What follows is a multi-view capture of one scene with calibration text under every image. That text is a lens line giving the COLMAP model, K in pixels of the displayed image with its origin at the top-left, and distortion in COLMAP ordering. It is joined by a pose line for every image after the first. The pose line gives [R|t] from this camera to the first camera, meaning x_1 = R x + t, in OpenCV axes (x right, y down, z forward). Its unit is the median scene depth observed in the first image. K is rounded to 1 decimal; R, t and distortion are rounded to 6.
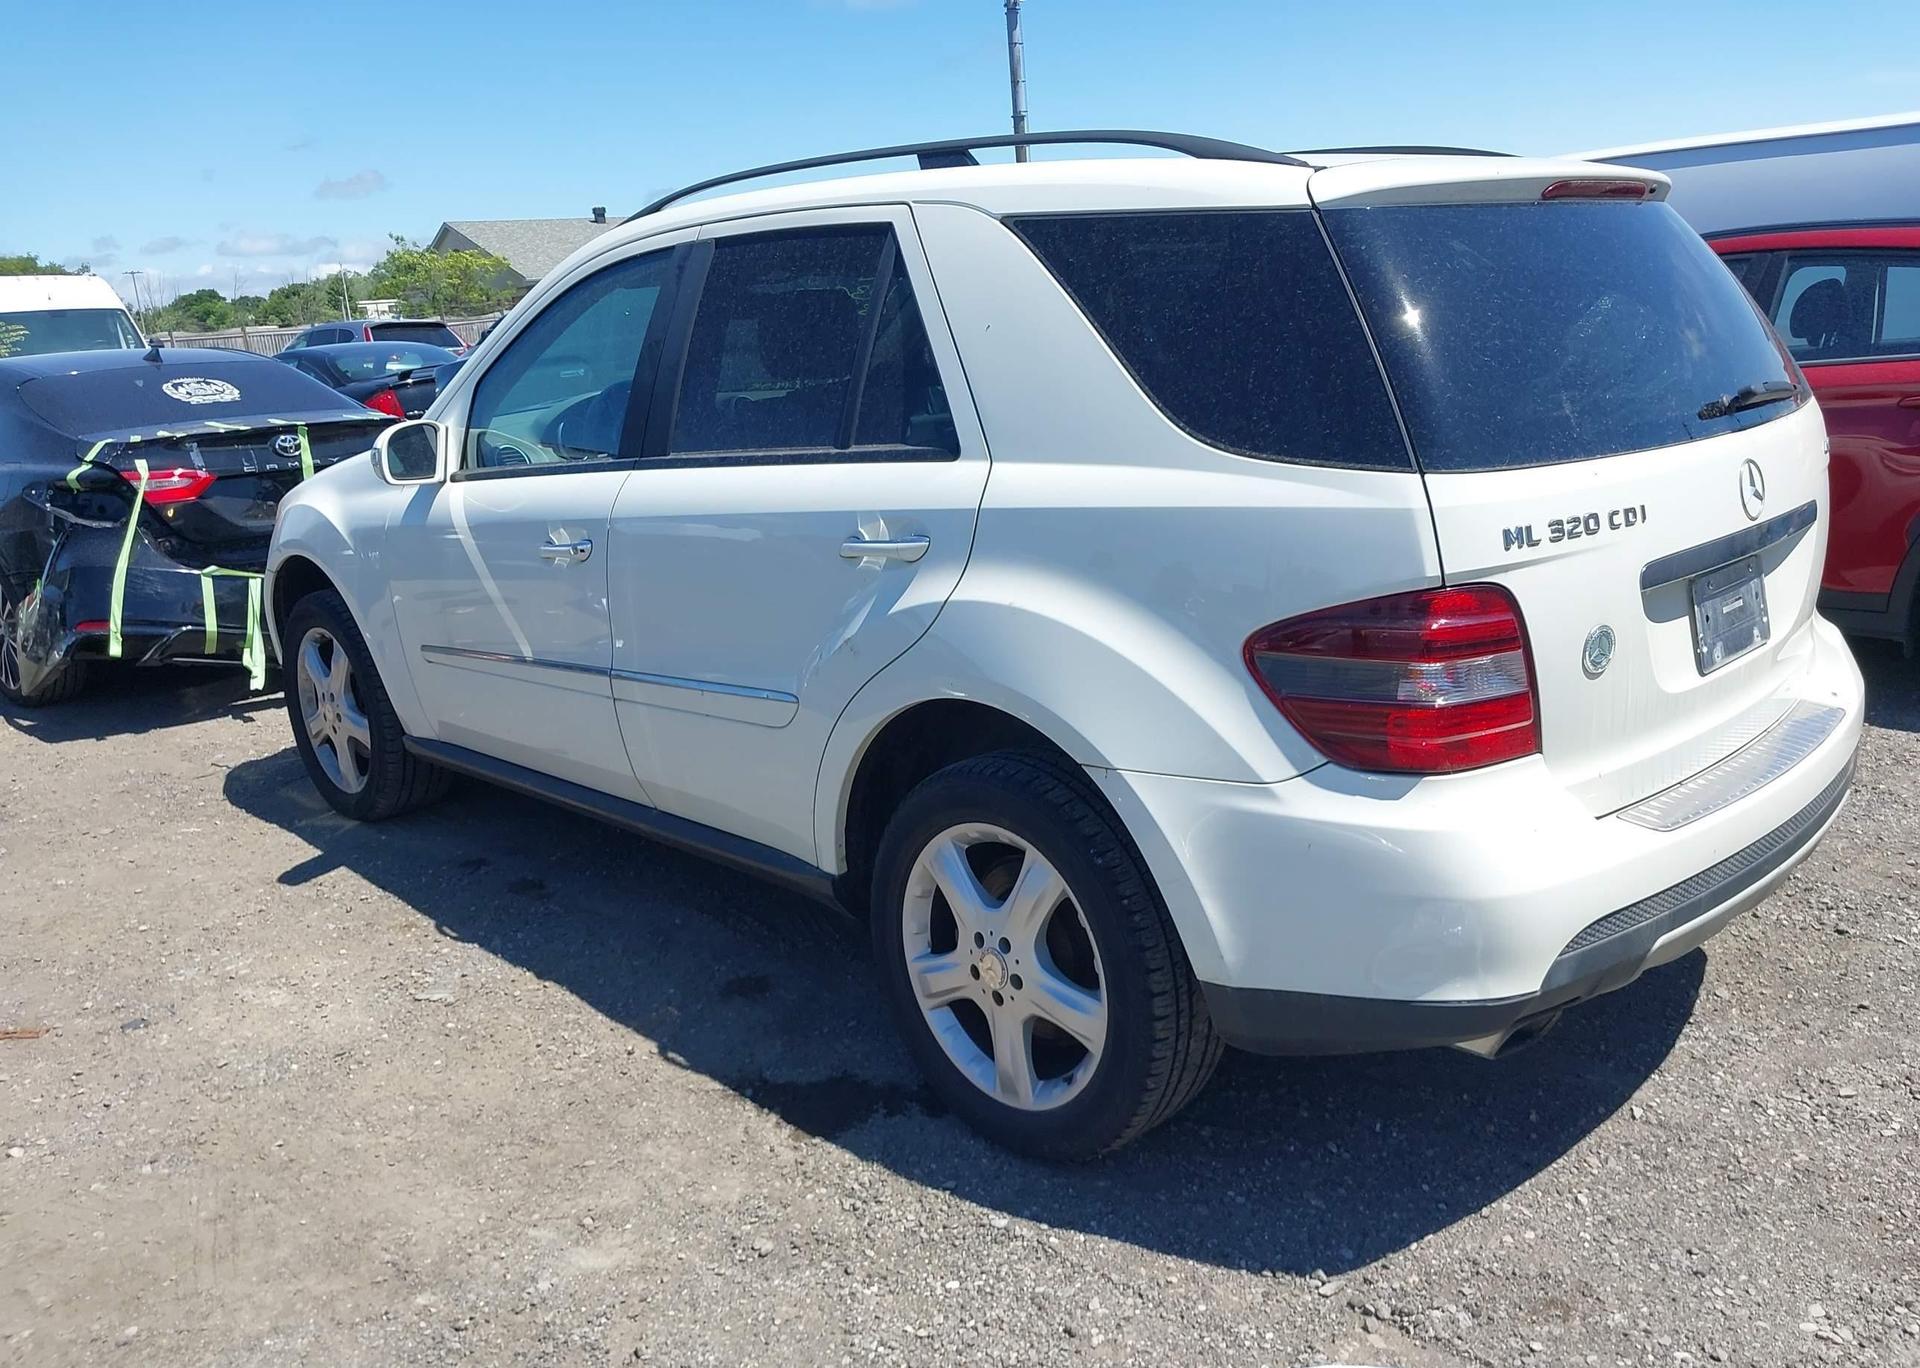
lens RADIAL K [[1601.2, 0, 902.6], [0, 1601.2, 677.7], [0, 0, 1]] dist [0.126669, -0.182001]
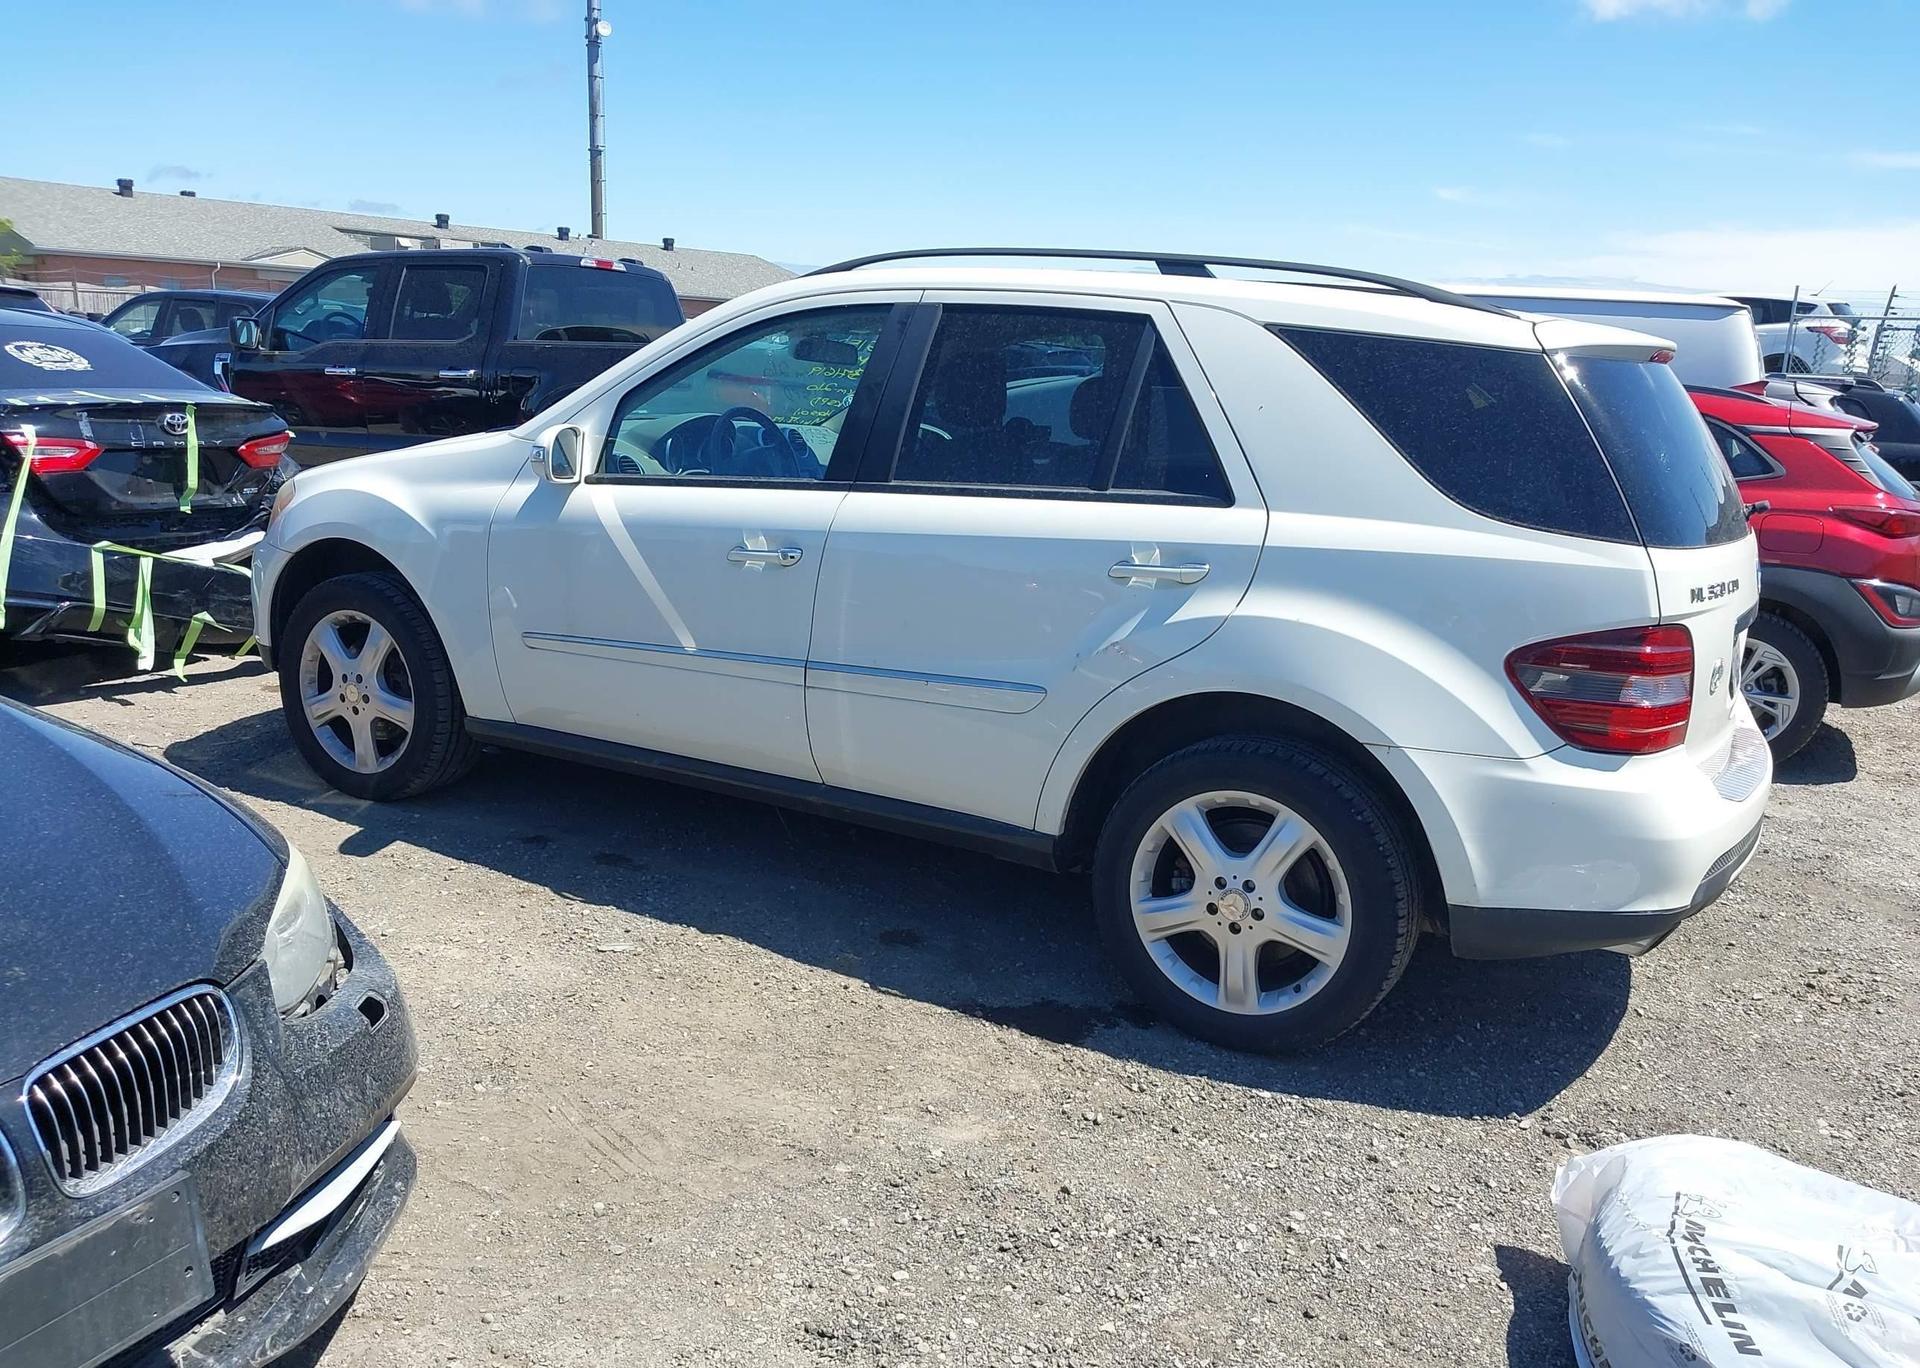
lens RADIAL K [[1601.2, 0, 902.6], [0, 1601.2, 677.7], [0, 0, 1]] dist [0.126669, -0.182001]
pose [[0.953461, 0.049463, 0.297431, -0.556519], [-0.042243, 0.998637, -0.030658, 0.048211], [-0.298542, 0.016667, 0.954251, -0.141738]]
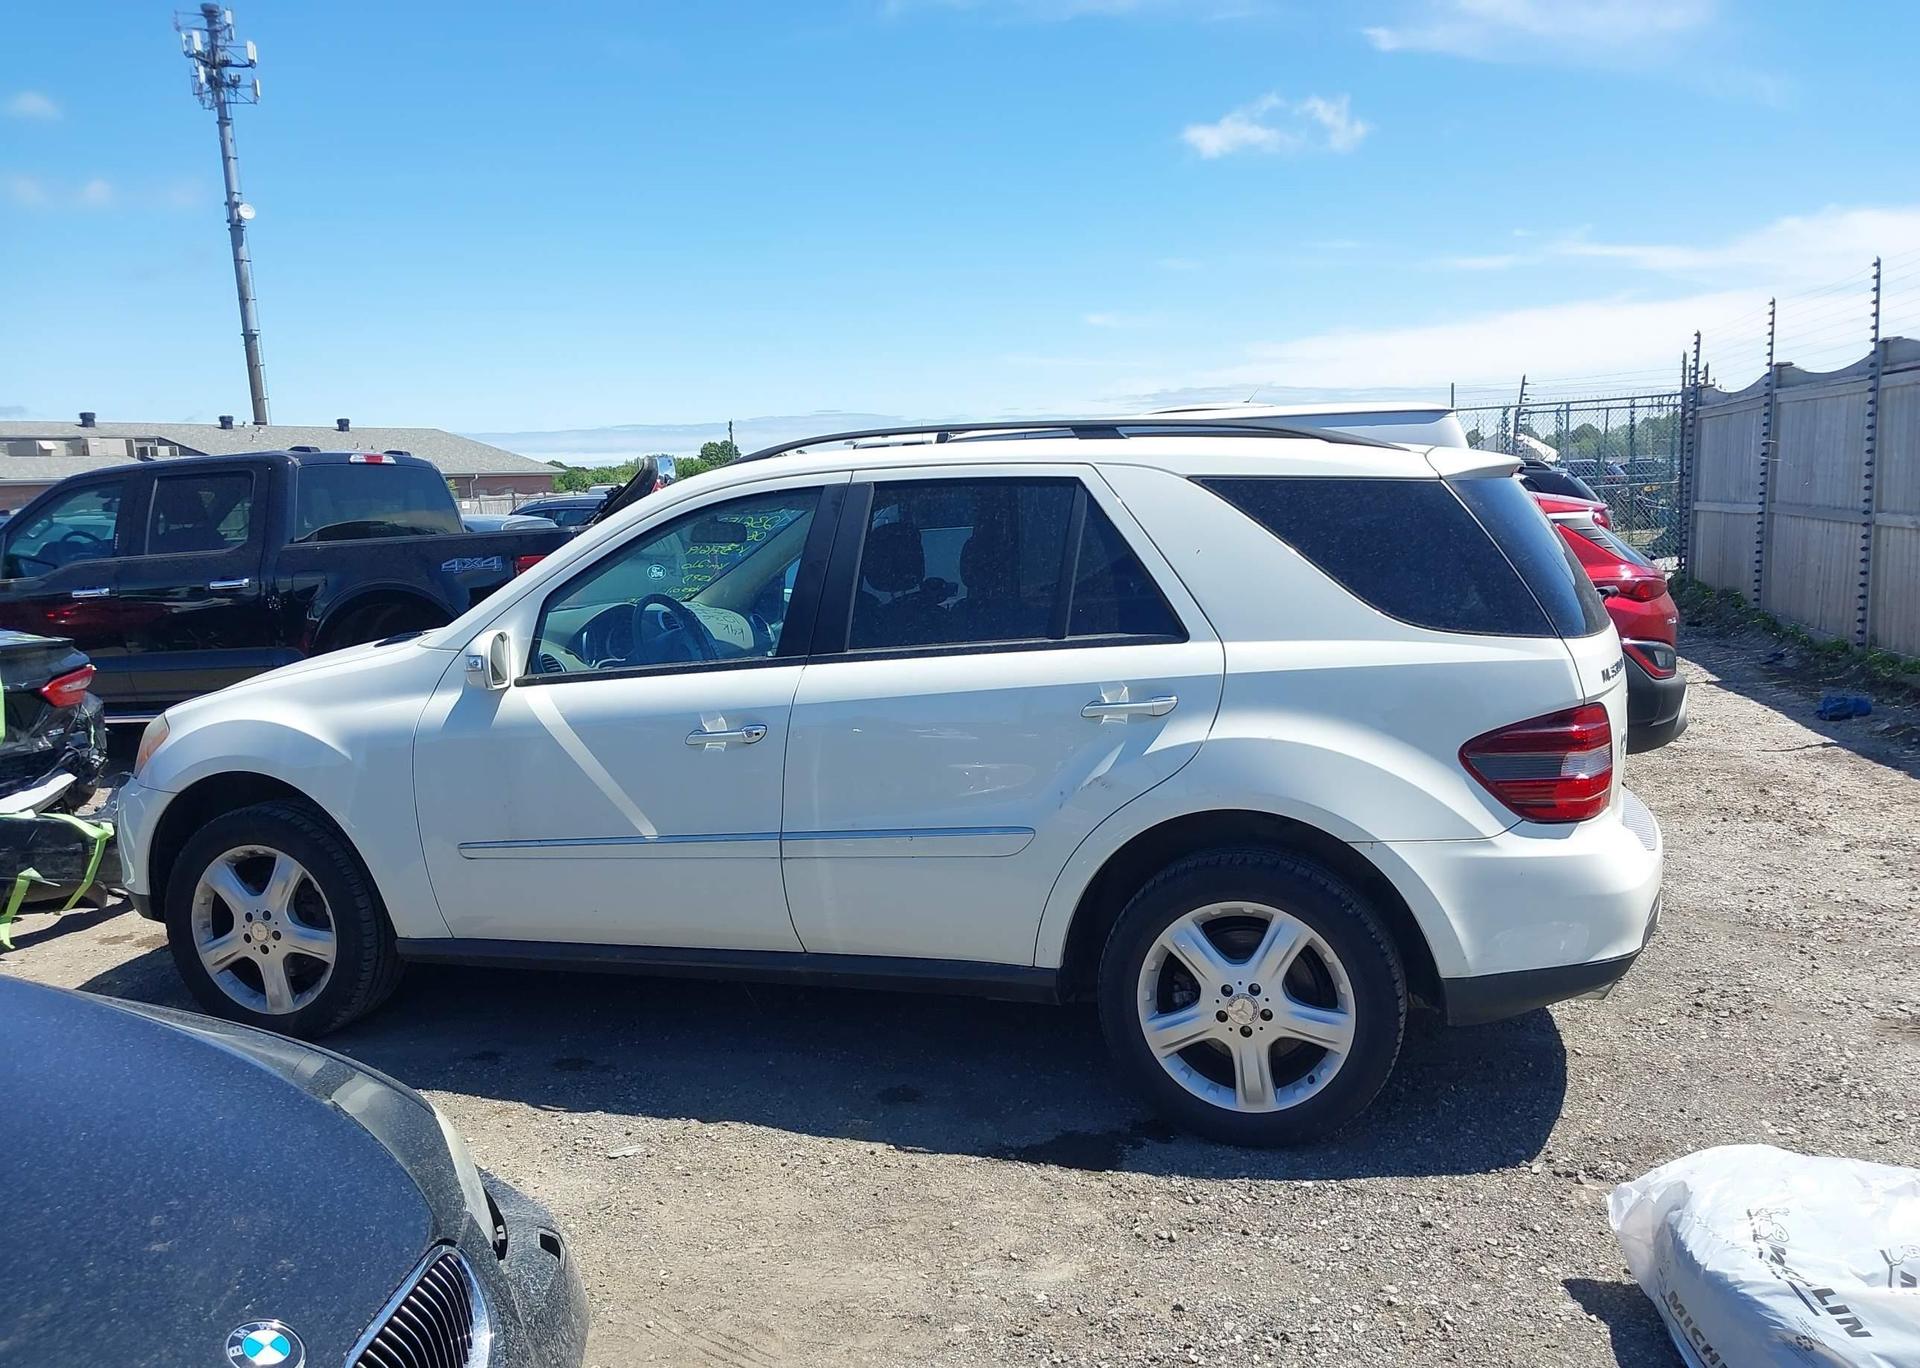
lens RADIAL K [[1632.8, 0, 900.5], [0, 1632.8, 631.8], [0, 0, 1]] dist [0.071037, -0.101888]
pose [[0.883115, -0.018871, 0.468778, -0.806567], [0.093963, 0.986060, -0.137320, 0.027222], [-0.459651, 0.165317, 0.872577, -0.131031]]
